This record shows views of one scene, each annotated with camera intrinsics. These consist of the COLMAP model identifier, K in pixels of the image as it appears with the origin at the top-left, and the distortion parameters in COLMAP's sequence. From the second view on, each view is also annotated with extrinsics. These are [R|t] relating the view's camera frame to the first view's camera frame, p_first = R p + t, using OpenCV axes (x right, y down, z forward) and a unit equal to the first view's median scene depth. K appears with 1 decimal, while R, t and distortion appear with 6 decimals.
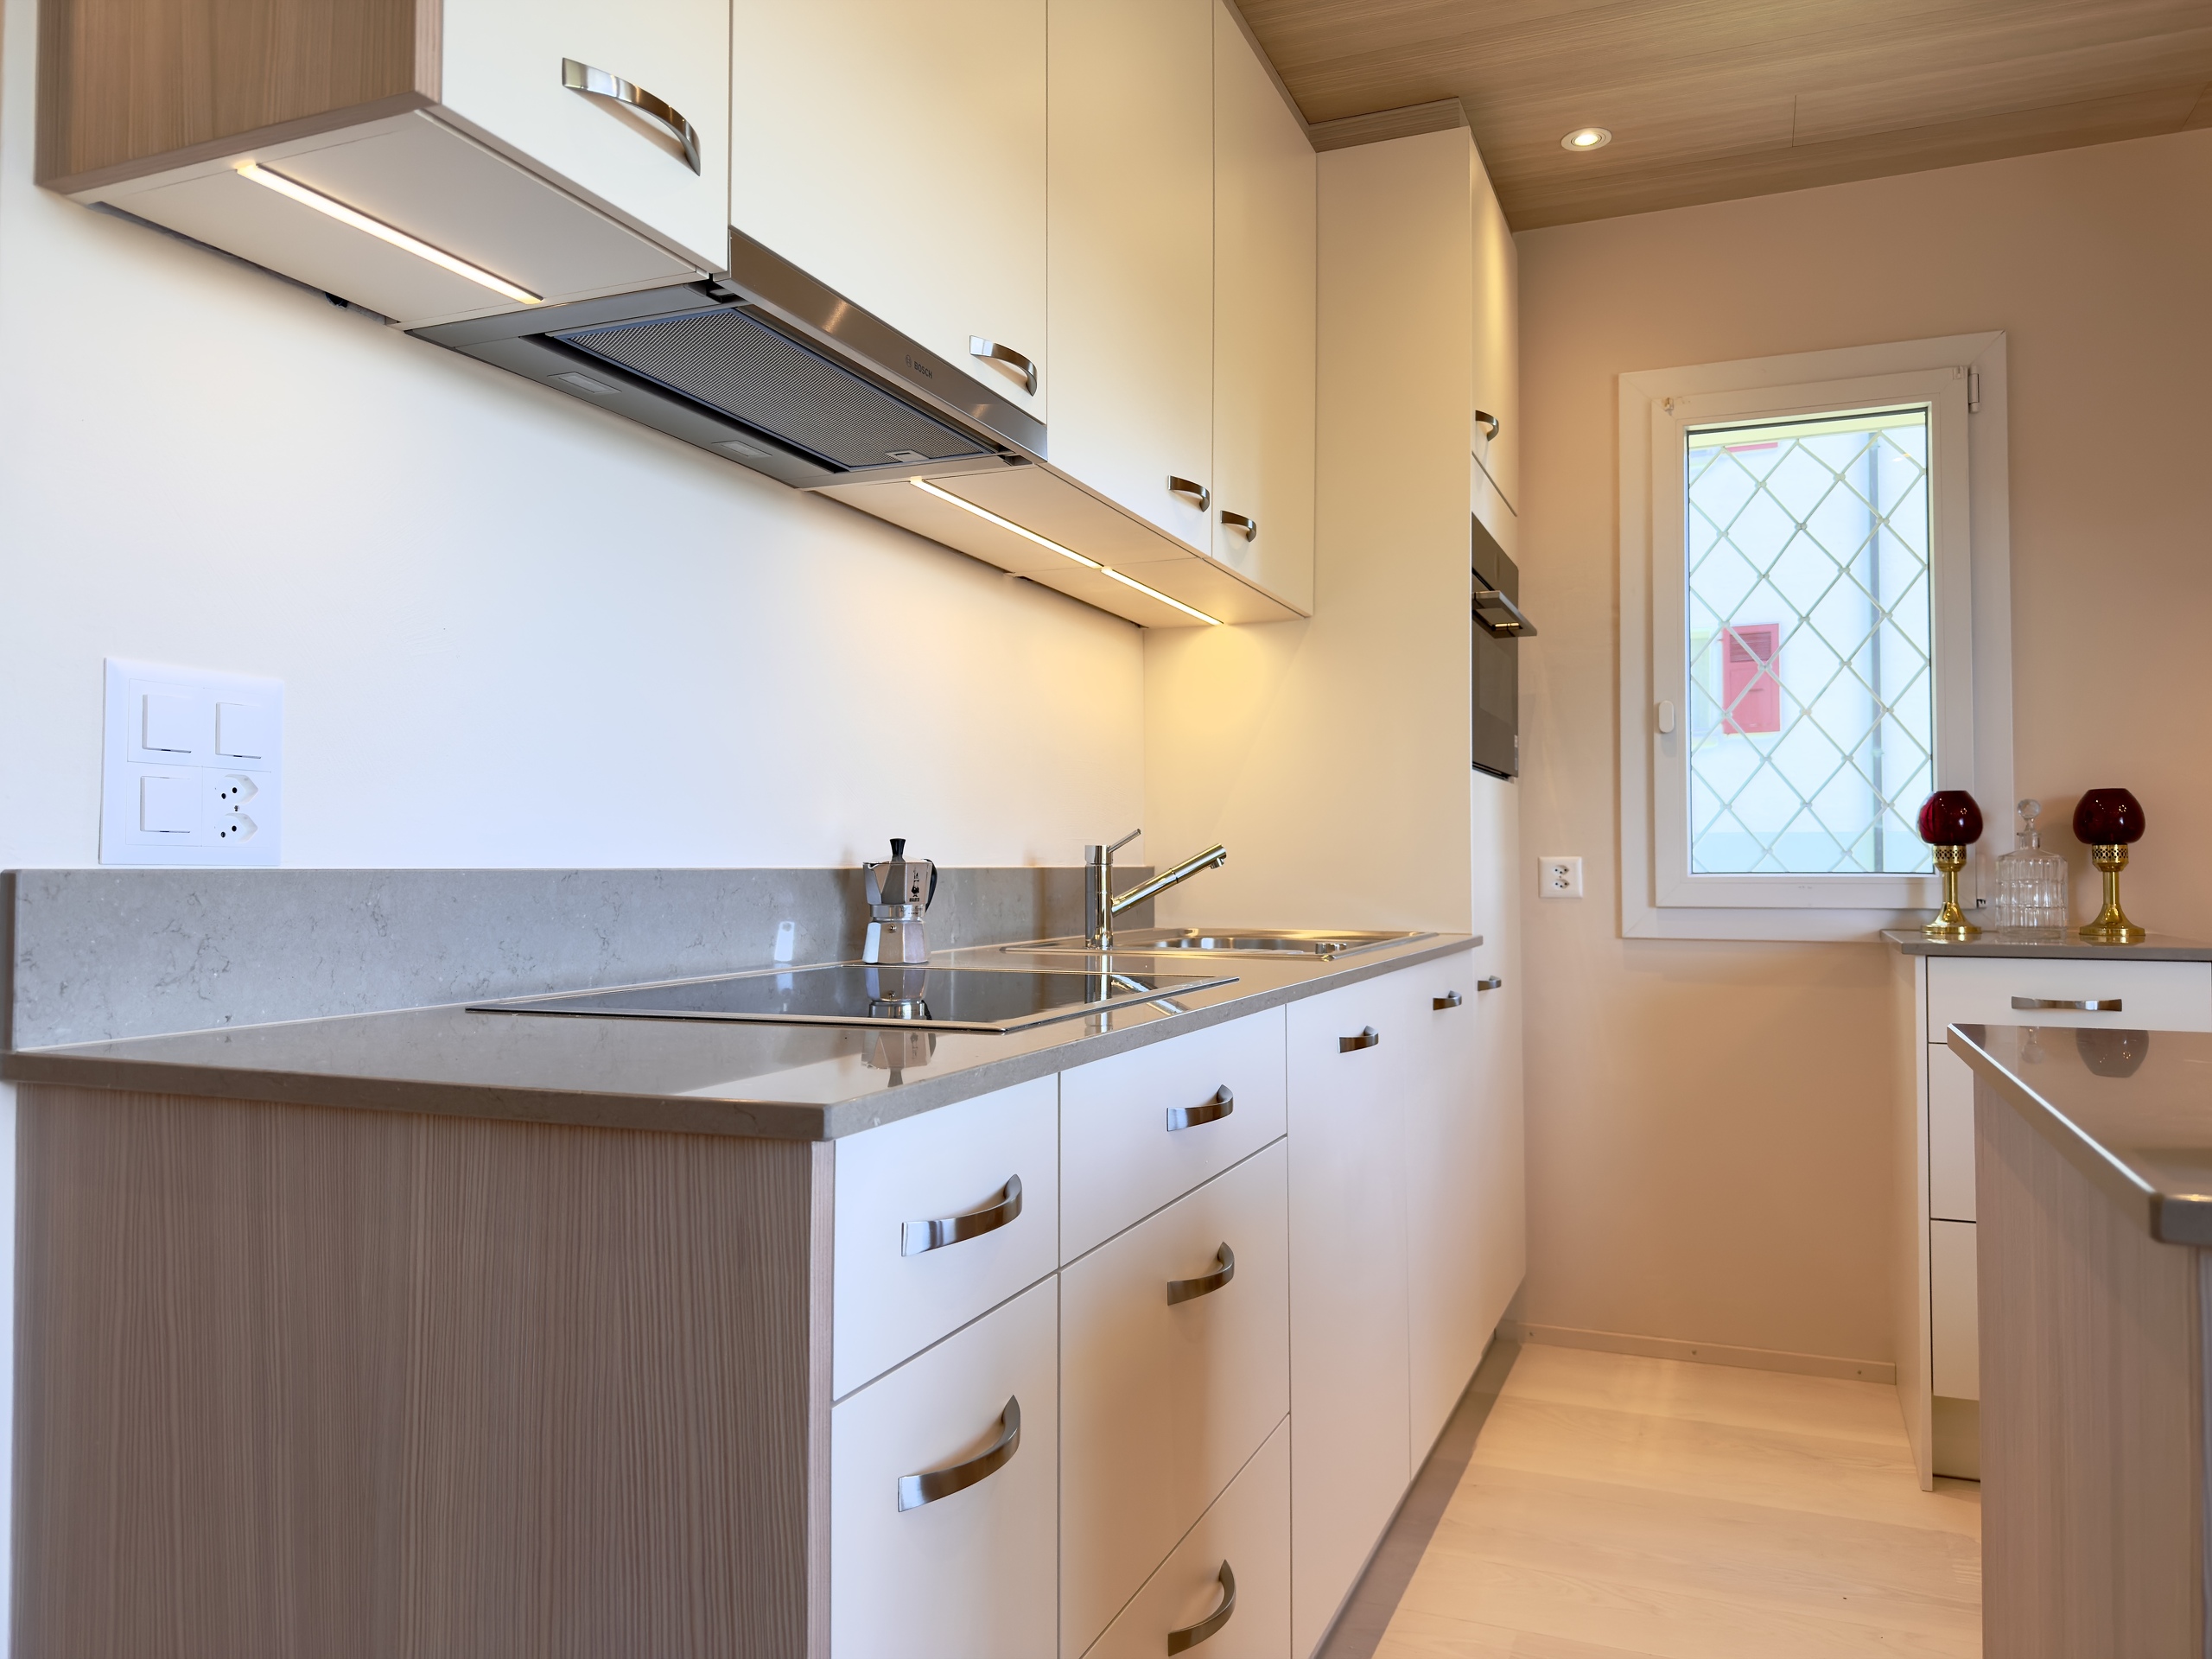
lens RADIAL K [[1548.8, 0, 1106.0], [0, 1548.8, 829.5], [0, 0, 1]] dist [0.100311, -0.126107]
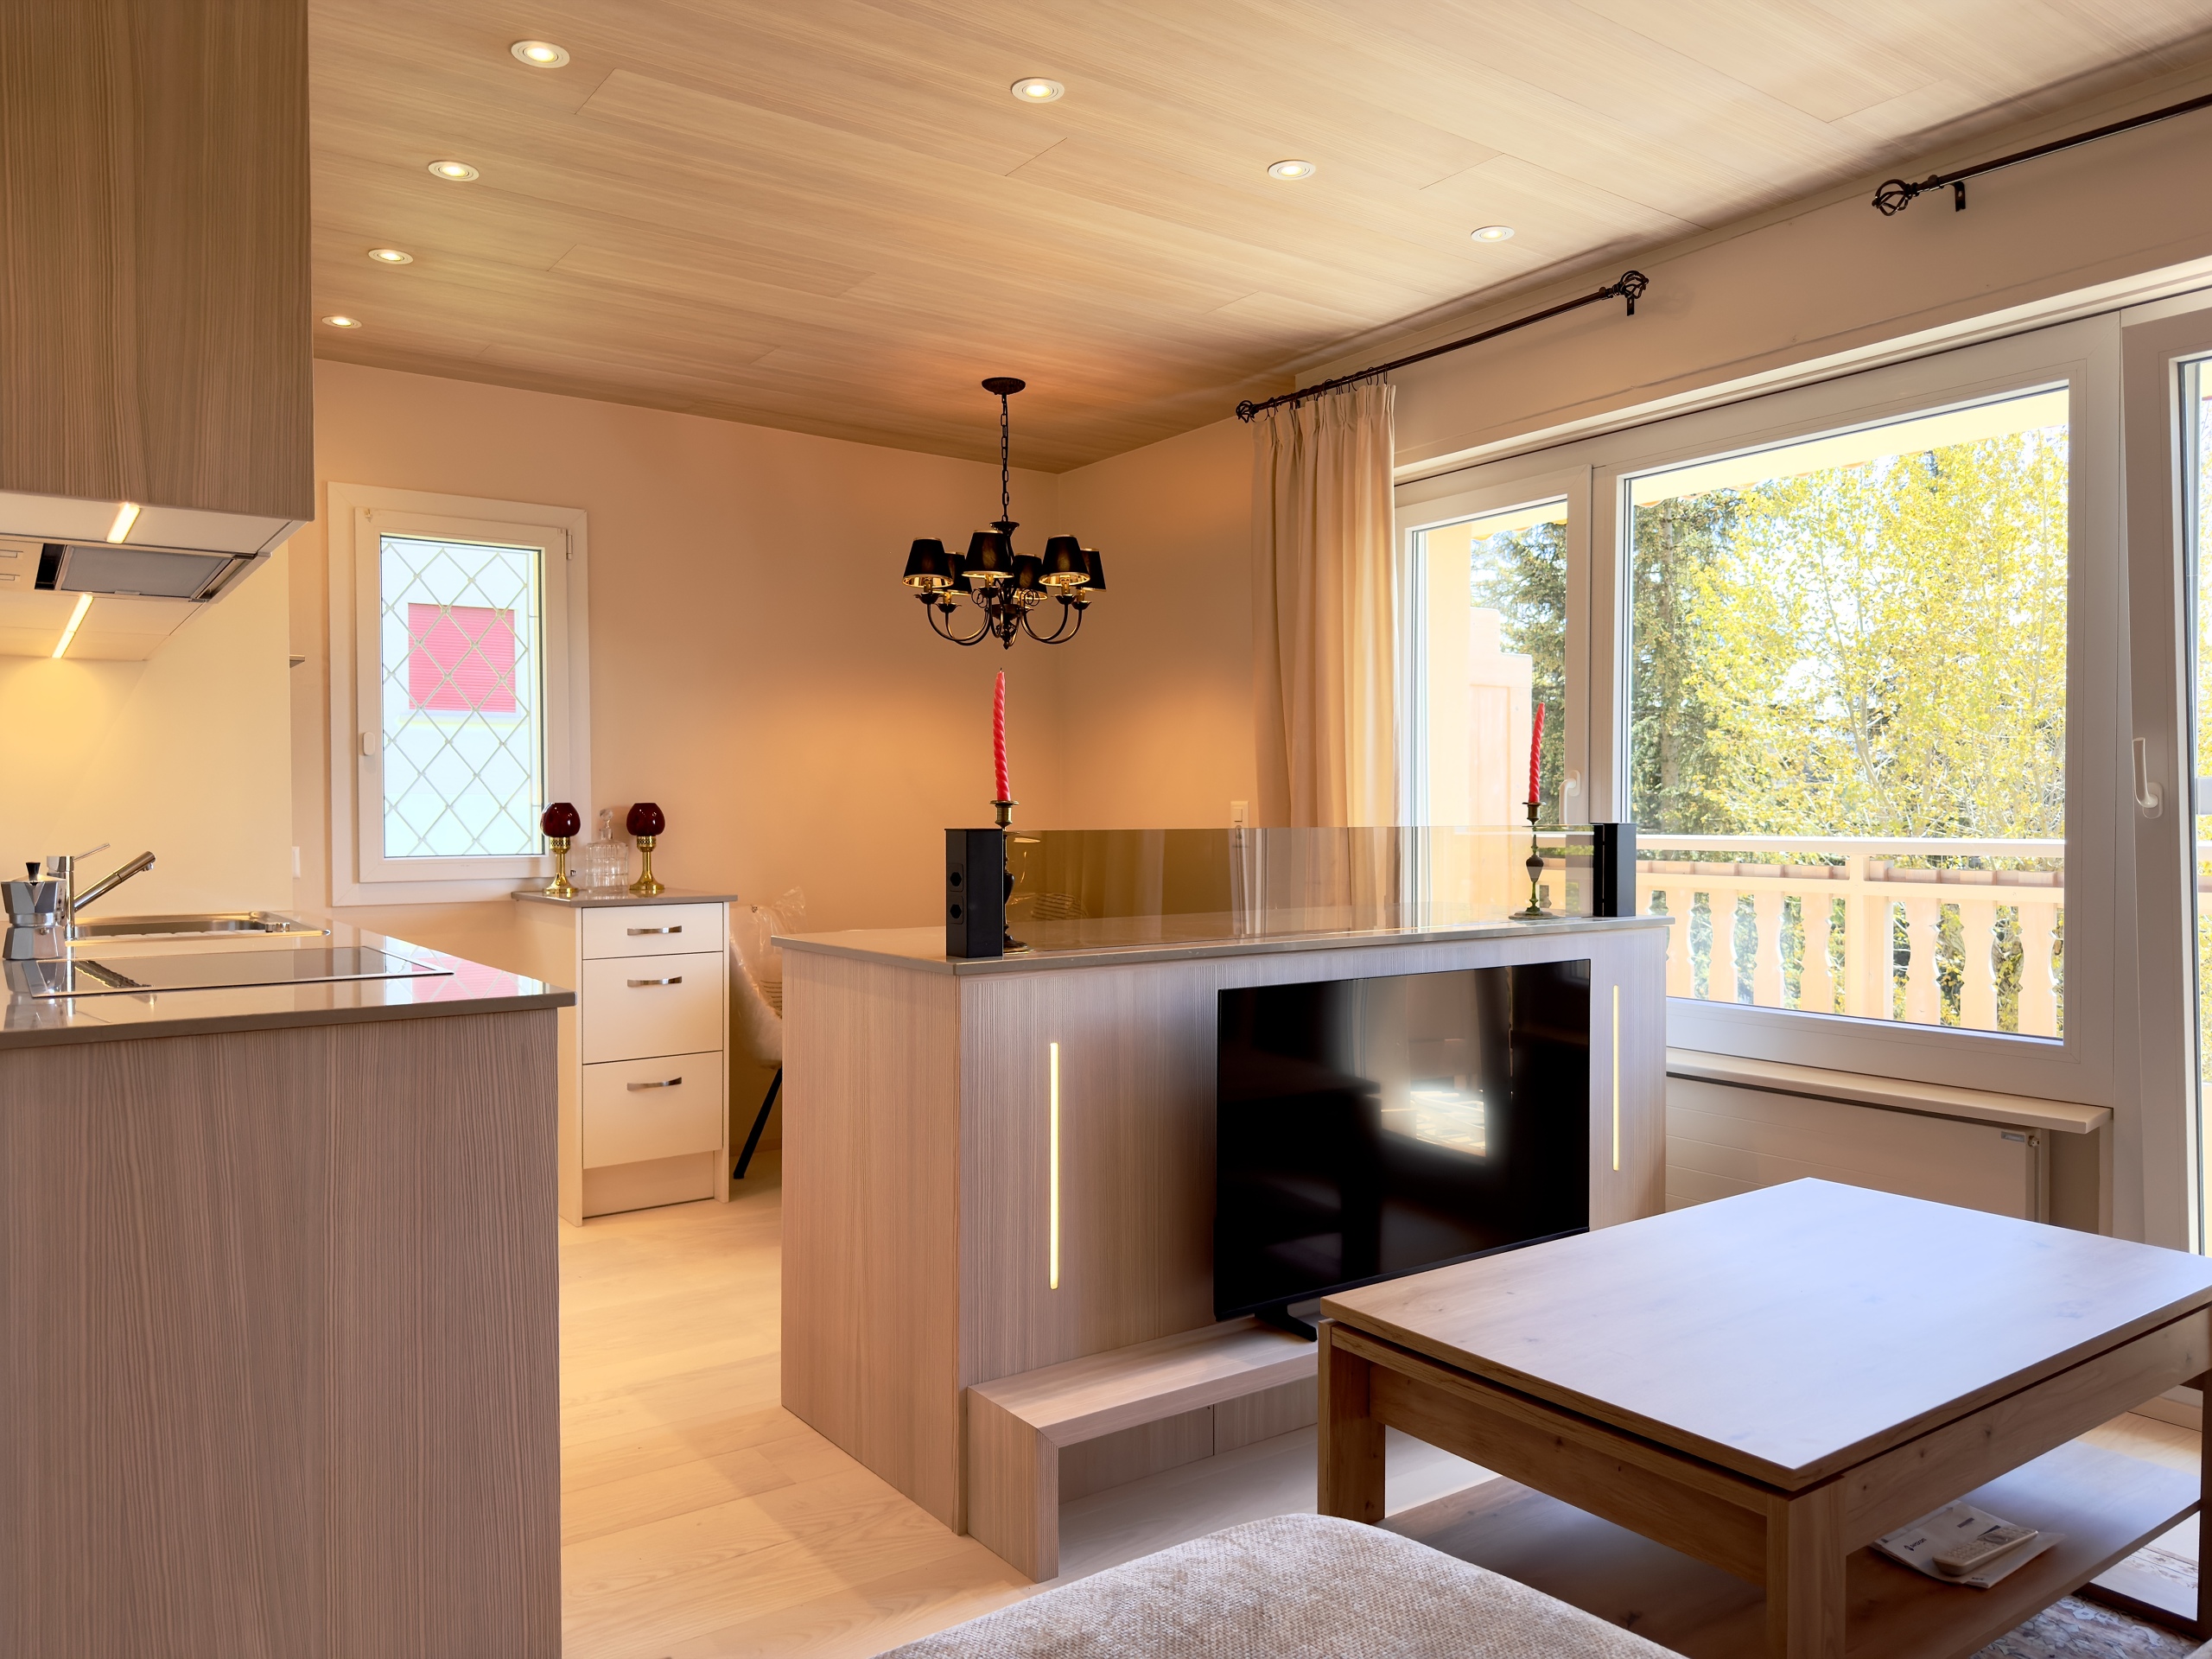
lens RADIAL K [[1548.8, 0, 1106.0], [0, 1548.8, 829.5], [0, 0, 1]] dist [0.100311, -0.126107]
pose [[0.529087, -0.011495, 0.848490, -0.505704], [-0.016003, 0.999595, 0.023521, -0.043132], [-0.848417, -0.026023, 0.528689, -0.288254]]
